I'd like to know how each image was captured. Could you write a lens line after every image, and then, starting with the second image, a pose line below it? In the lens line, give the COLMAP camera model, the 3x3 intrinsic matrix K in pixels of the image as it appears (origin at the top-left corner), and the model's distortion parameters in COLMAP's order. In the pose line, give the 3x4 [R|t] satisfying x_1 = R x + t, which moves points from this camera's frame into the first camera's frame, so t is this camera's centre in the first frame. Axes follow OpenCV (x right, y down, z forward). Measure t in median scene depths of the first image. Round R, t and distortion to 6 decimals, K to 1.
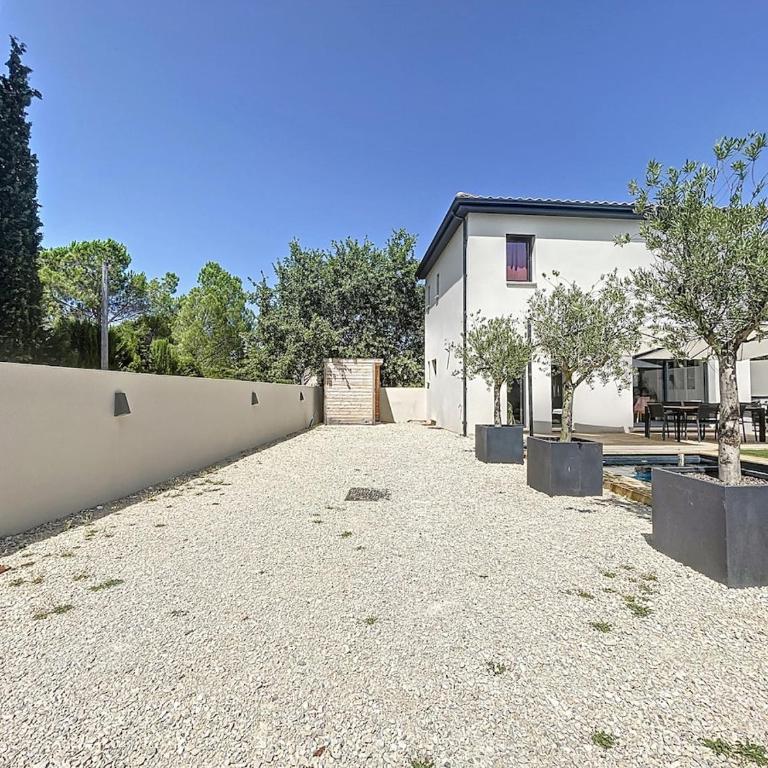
lens RADIAL K [[384.3, 0, 384.0], [0, 384.3, 384.0], [0, 0, 1]] dist [0.003054, 0.000484]
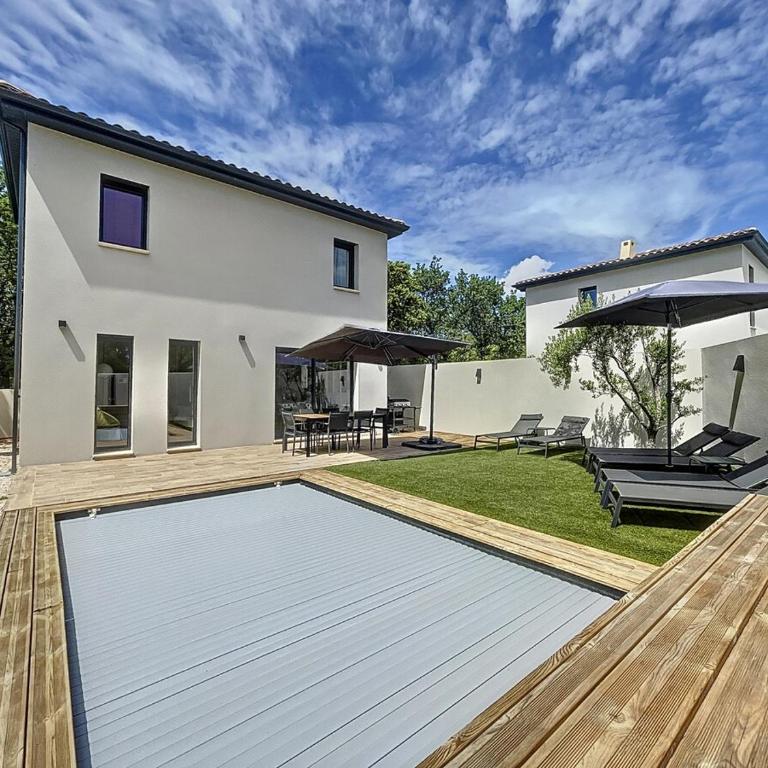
lens RADIAL K [[419.5, 0, 386.3], [0, 419.5, 381.0], [0, 0, 1]] dist [-0.002501, 0.000749]
pose [[0.817306, 0.016022, 0.575982, 0.303649], [-0.008570, 0.999841, -0.015652, -0.005822], [-0.576141, 0.007856, 0.817313, 0.083698]]
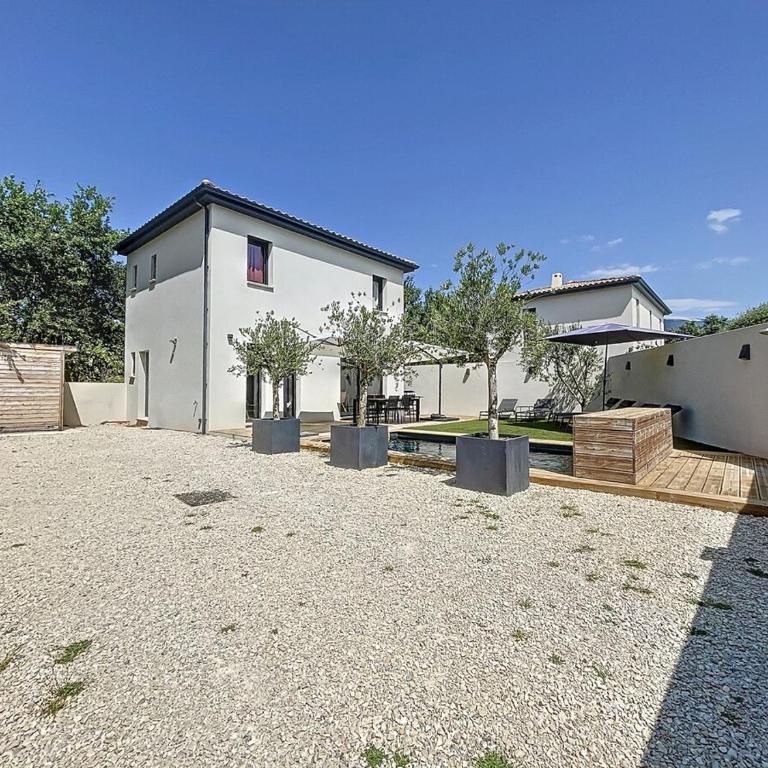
lens RADIAL K [[402.2, 0, 336.2], [0, 402.2, 382.1], [0, 0, 1]] dist [0.012801, -0.000072]
pose [[0.755258, 0.009897, 0.655353, -0.205540], [-0.014009, 0.999901, 0.001044, 0.000569], [-0.655278, -0.009970, 0.755322, 0.022963]]
